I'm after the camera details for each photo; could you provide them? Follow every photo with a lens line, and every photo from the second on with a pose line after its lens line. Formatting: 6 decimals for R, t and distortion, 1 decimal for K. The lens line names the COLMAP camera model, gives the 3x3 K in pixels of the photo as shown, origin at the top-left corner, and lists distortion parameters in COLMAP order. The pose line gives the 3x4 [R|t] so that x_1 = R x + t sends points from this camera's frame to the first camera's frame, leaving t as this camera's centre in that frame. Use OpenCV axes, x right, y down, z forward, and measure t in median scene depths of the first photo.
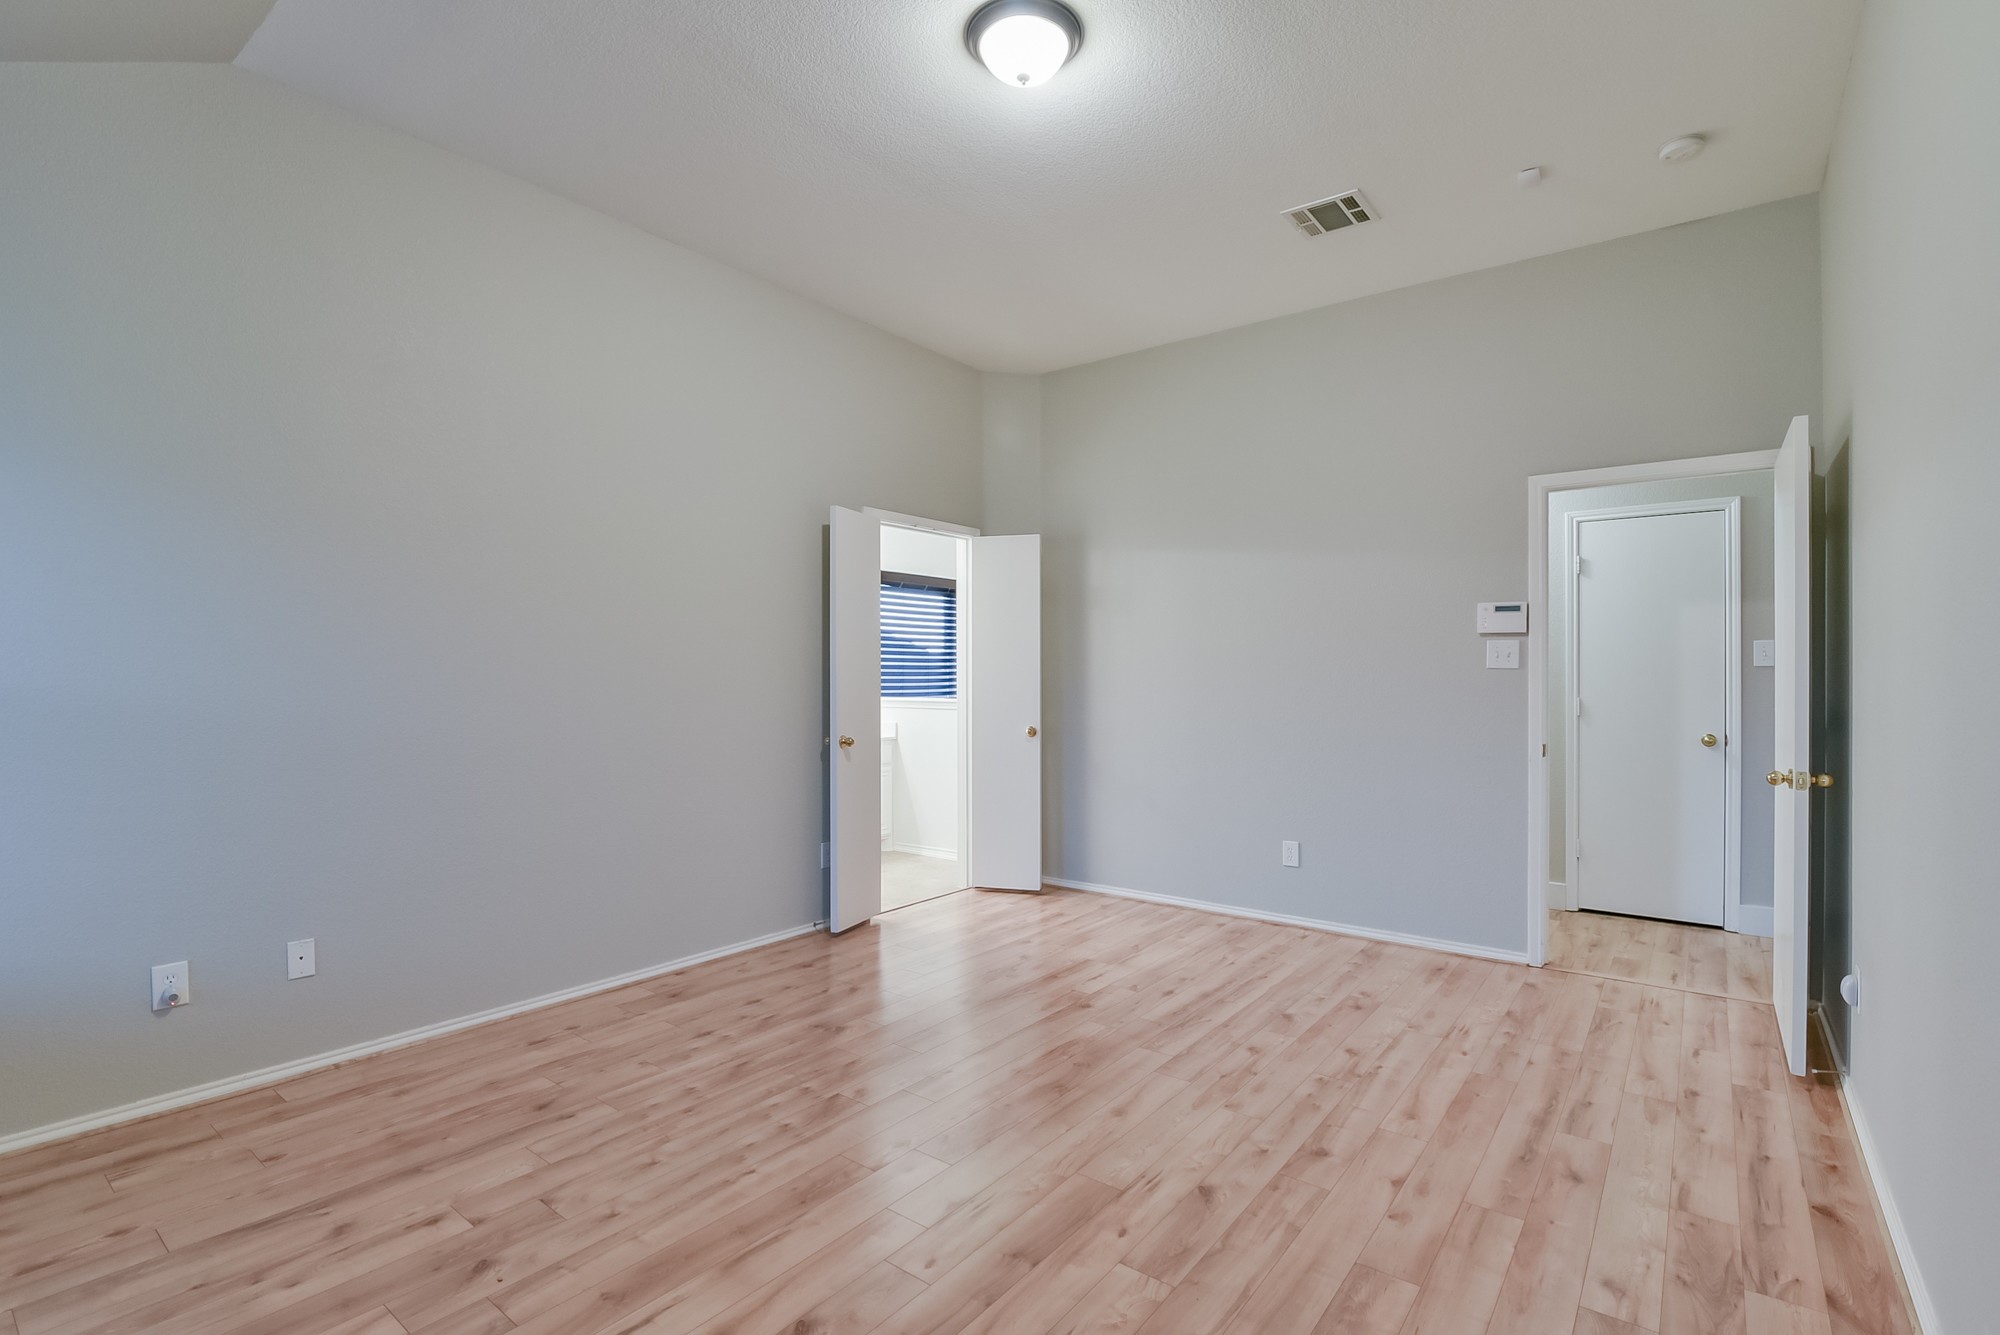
lens RADIAL K [[931.0, 0, 1000.4], [0, 931.0, 674.3], [0, 0, 1]] dist [-0.020085, 0.002875]
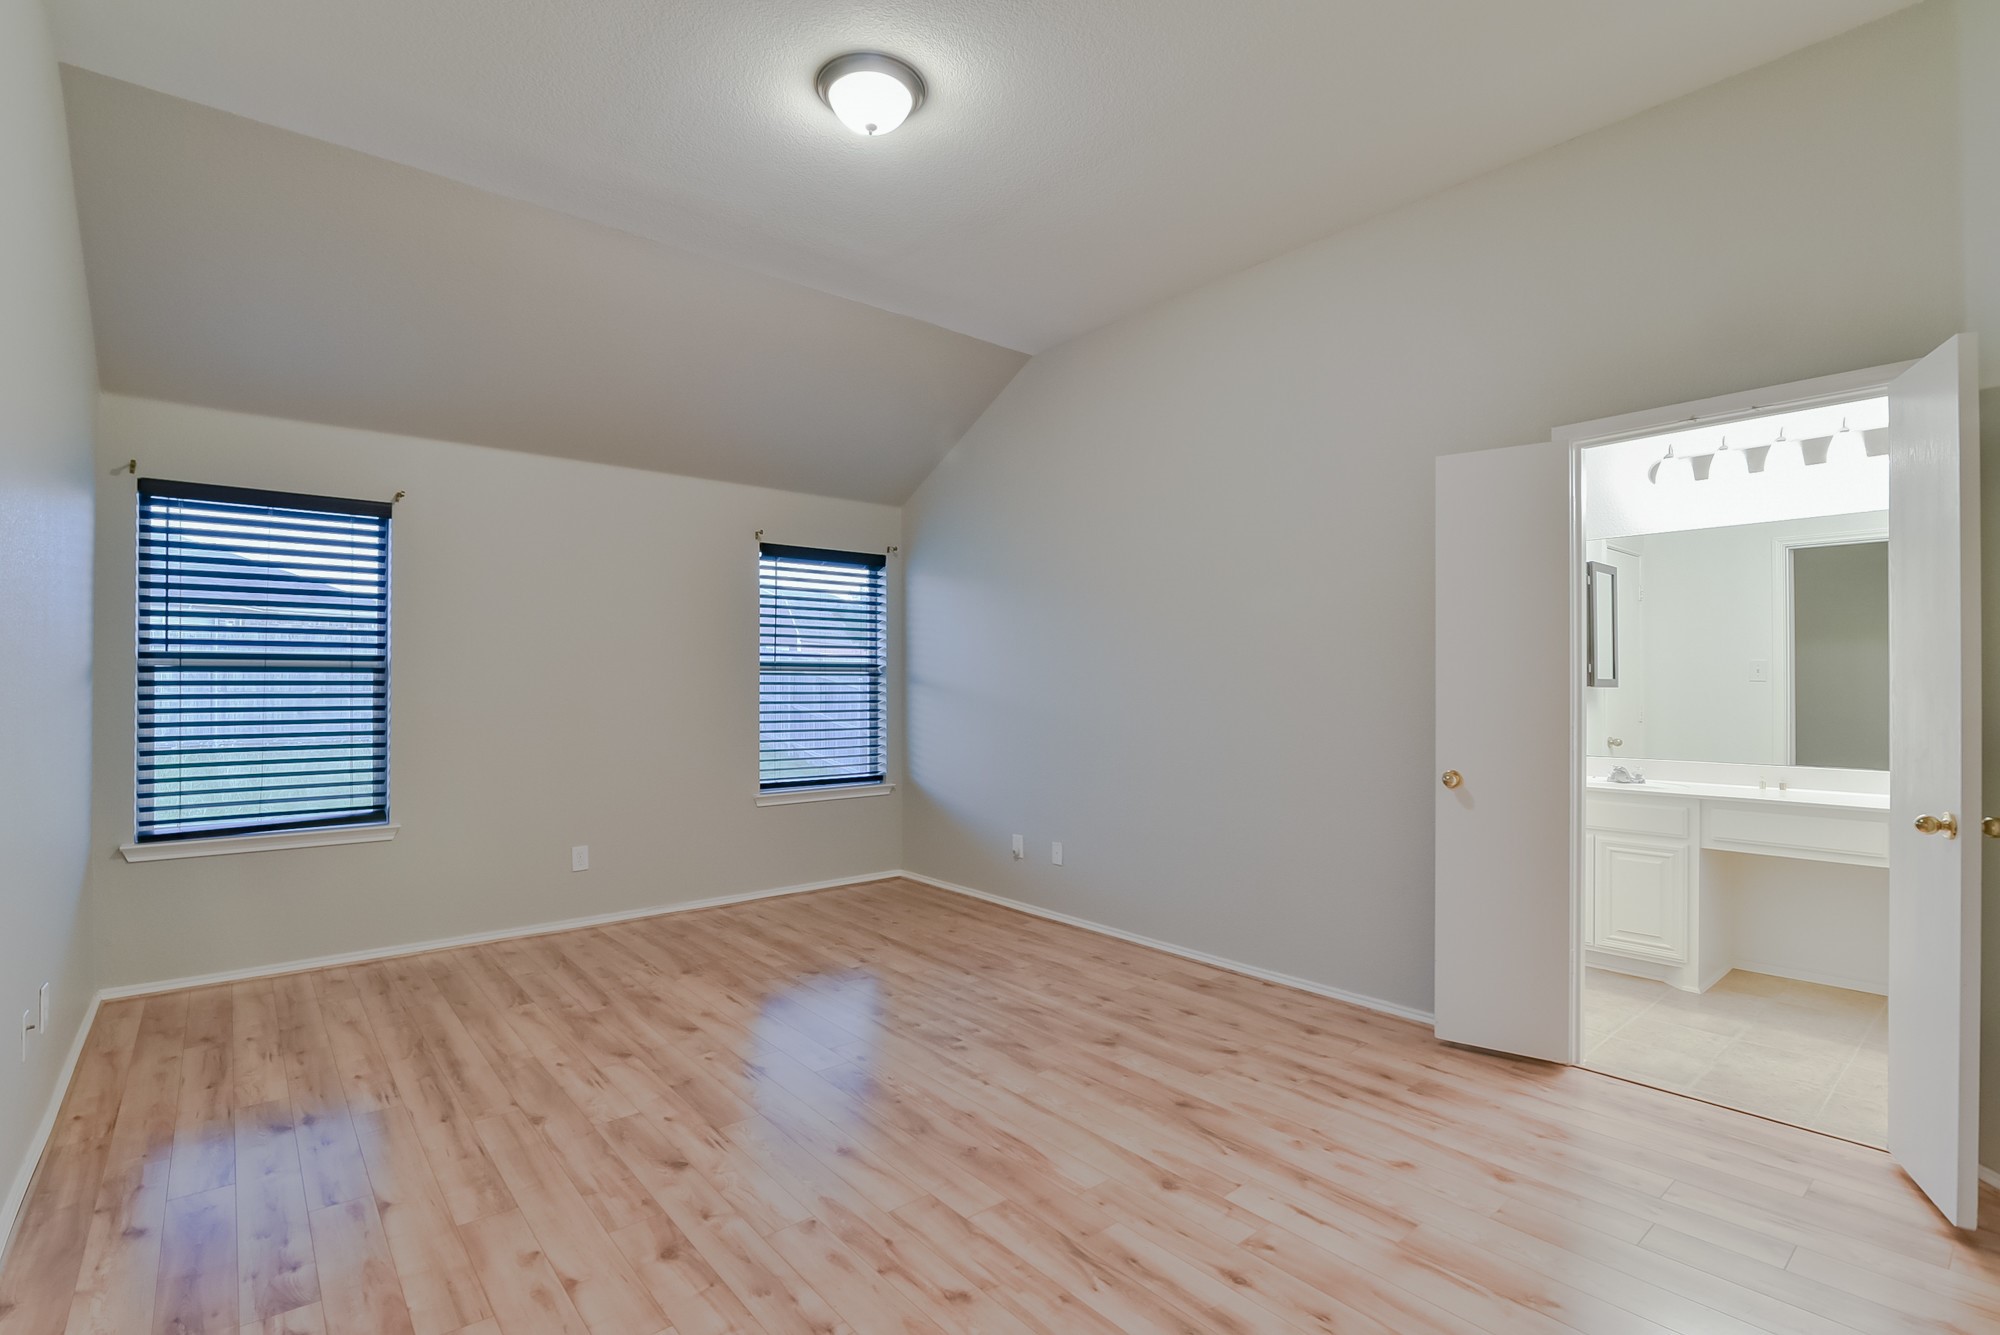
lens RADIAL K [[931.0, 0, 1000.9], [0, 931.0, 665.4], [0, 0, 1]] dist [-0.020085, 0.002875]
pose [[-0.215834, -0.022455, -0.976172, 1.105059], [0.001533, 0.999727, -0.023336, -0.000476], [0.976429, -0.006533, -0.215740, 1.466529]]
